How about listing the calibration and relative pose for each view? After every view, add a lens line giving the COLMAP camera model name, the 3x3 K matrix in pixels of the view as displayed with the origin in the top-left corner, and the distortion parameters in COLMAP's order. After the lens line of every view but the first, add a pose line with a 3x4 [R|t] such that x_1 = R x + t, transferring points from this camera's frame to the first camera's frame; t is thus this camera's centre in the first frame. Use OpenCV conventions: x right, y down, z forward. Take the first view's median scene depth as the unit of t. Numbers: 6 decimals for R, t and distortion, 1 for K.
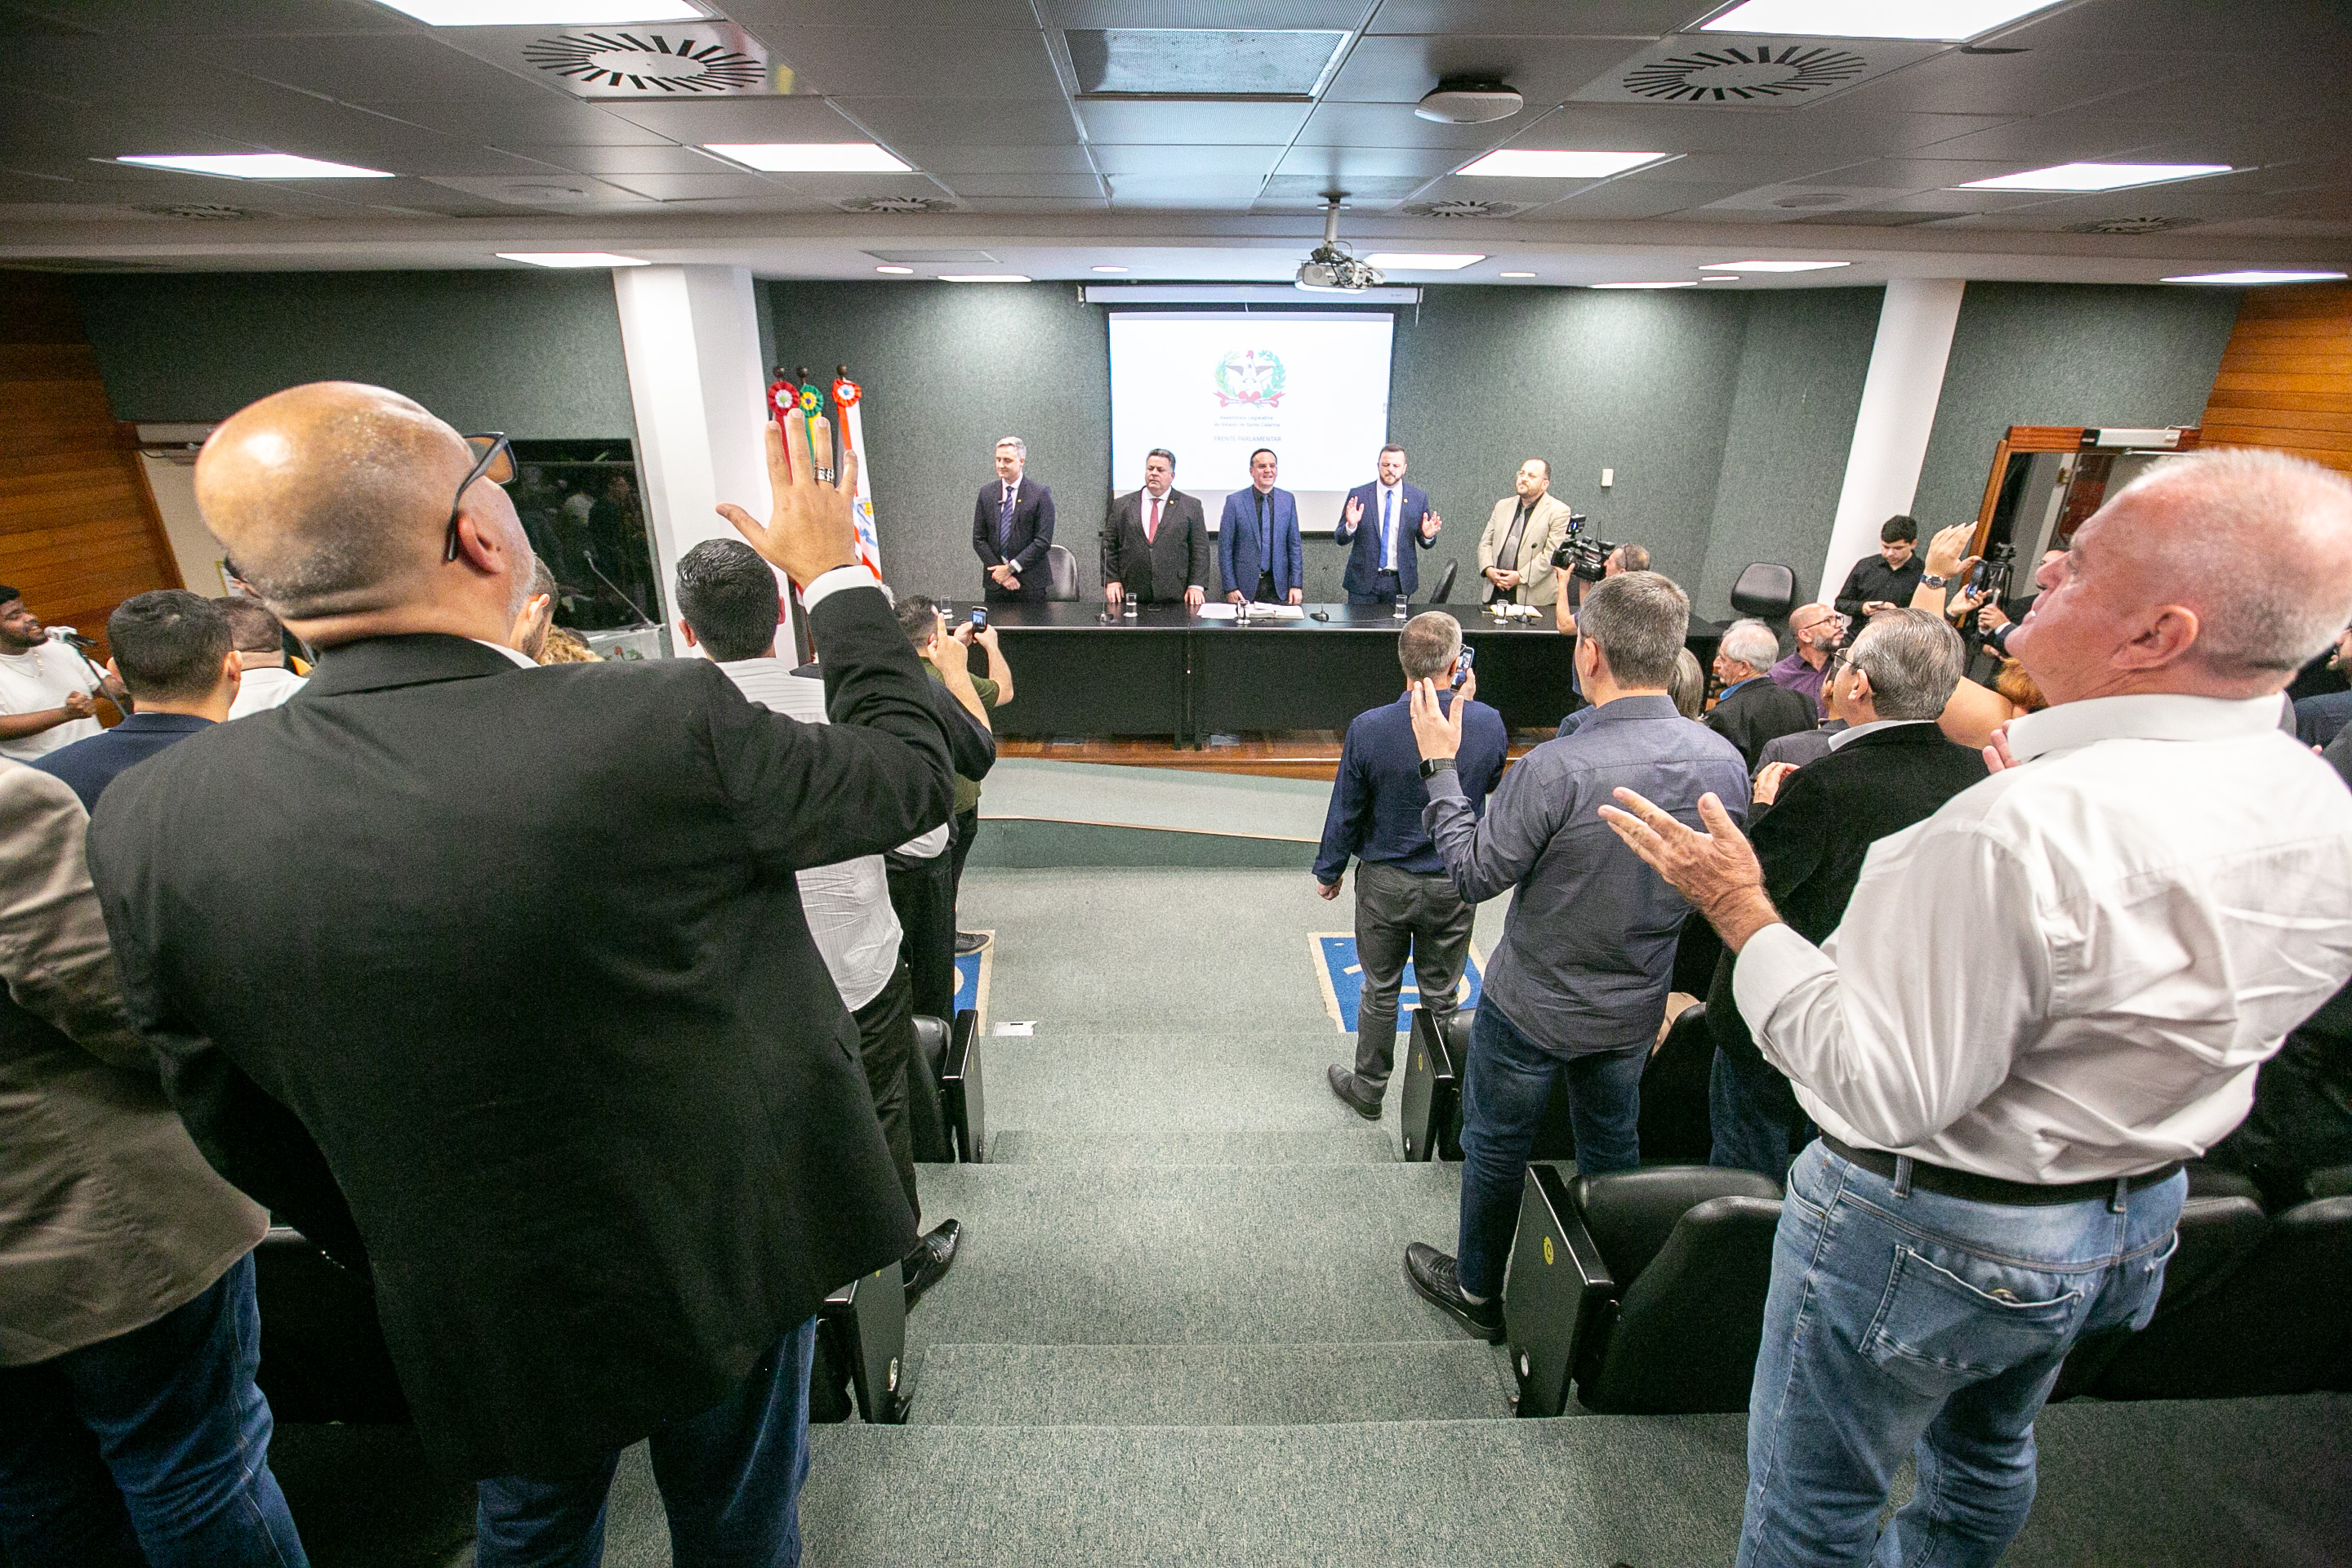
lens RADIAL K [[1073.3, 0, 1176.0], [0, 1073.3, 784.0], [0, 0, 1]] dist [-0.003211, -0.000776]
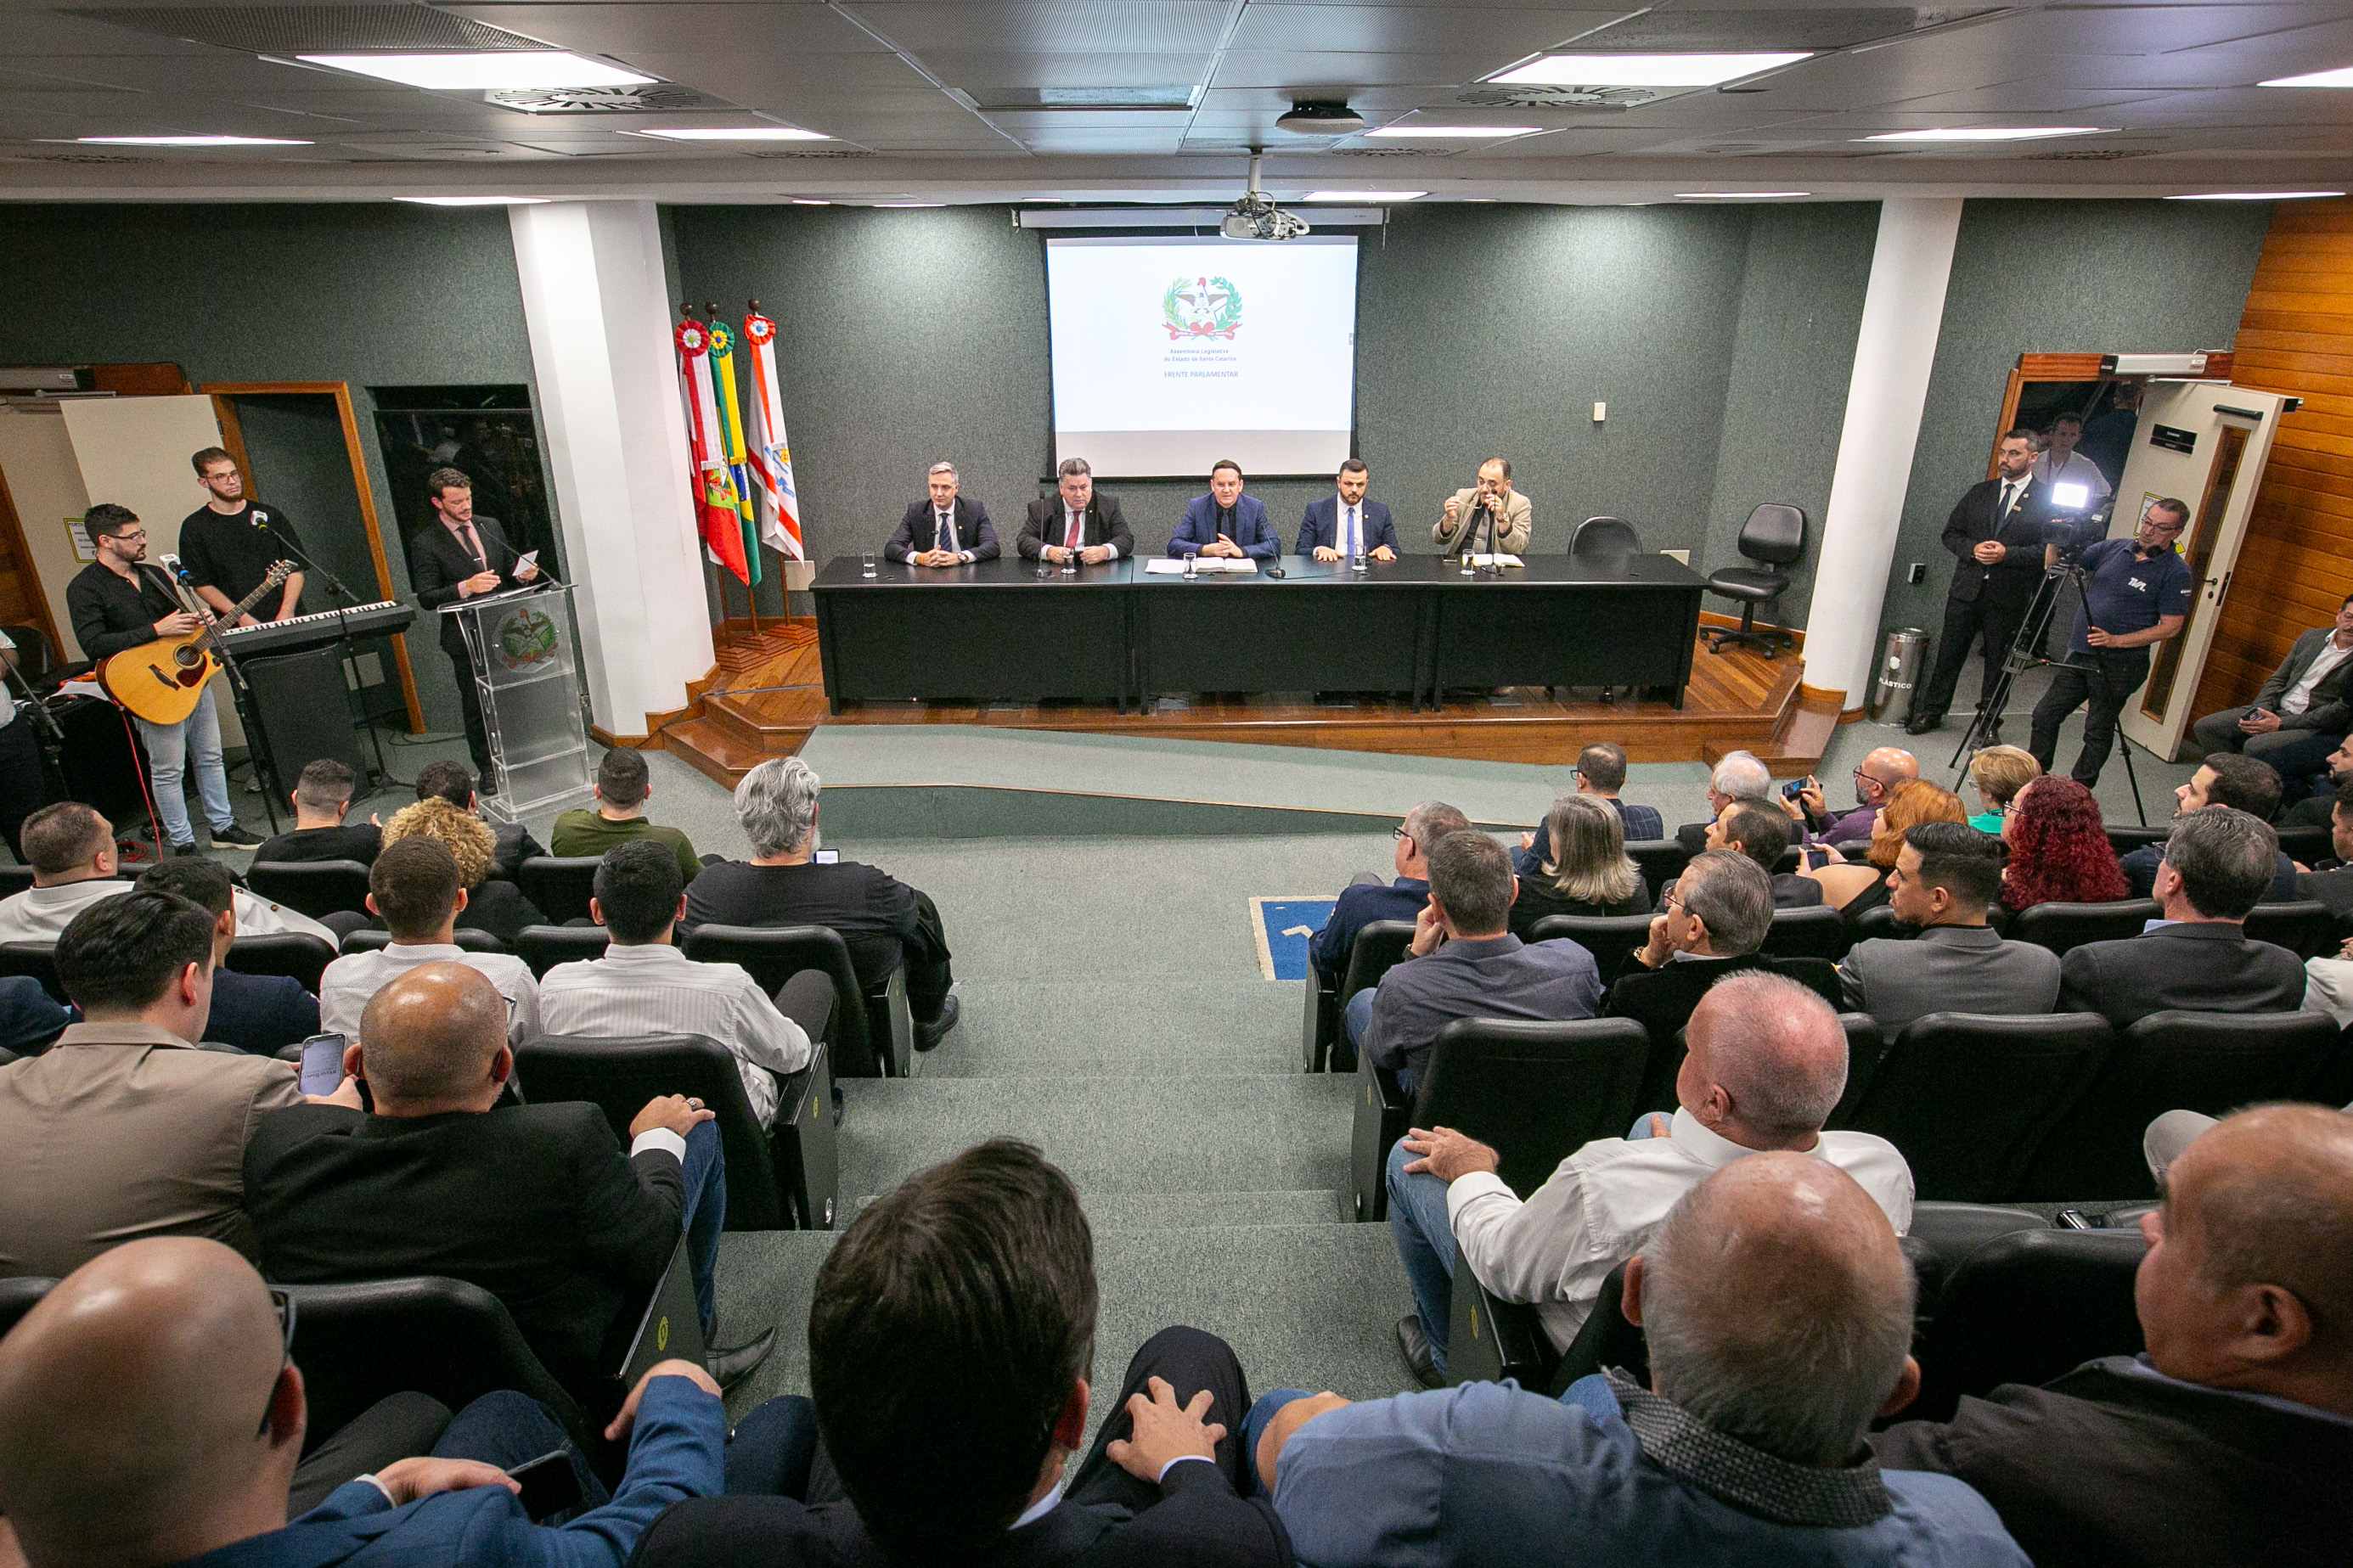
lens RADIAL K [[1367.2, 0, 1176.5], [0, 1367.2, 784.0], [0, 0, 1]] dist [0.008697, 0.002701]
pose [[0.999932, -0.011240, 0.002972, 0.042798], [0.011231, 0.999932, 0.003086, 0.024748], [-0.003007, -0.003053, 0.999991, -0.180654]]
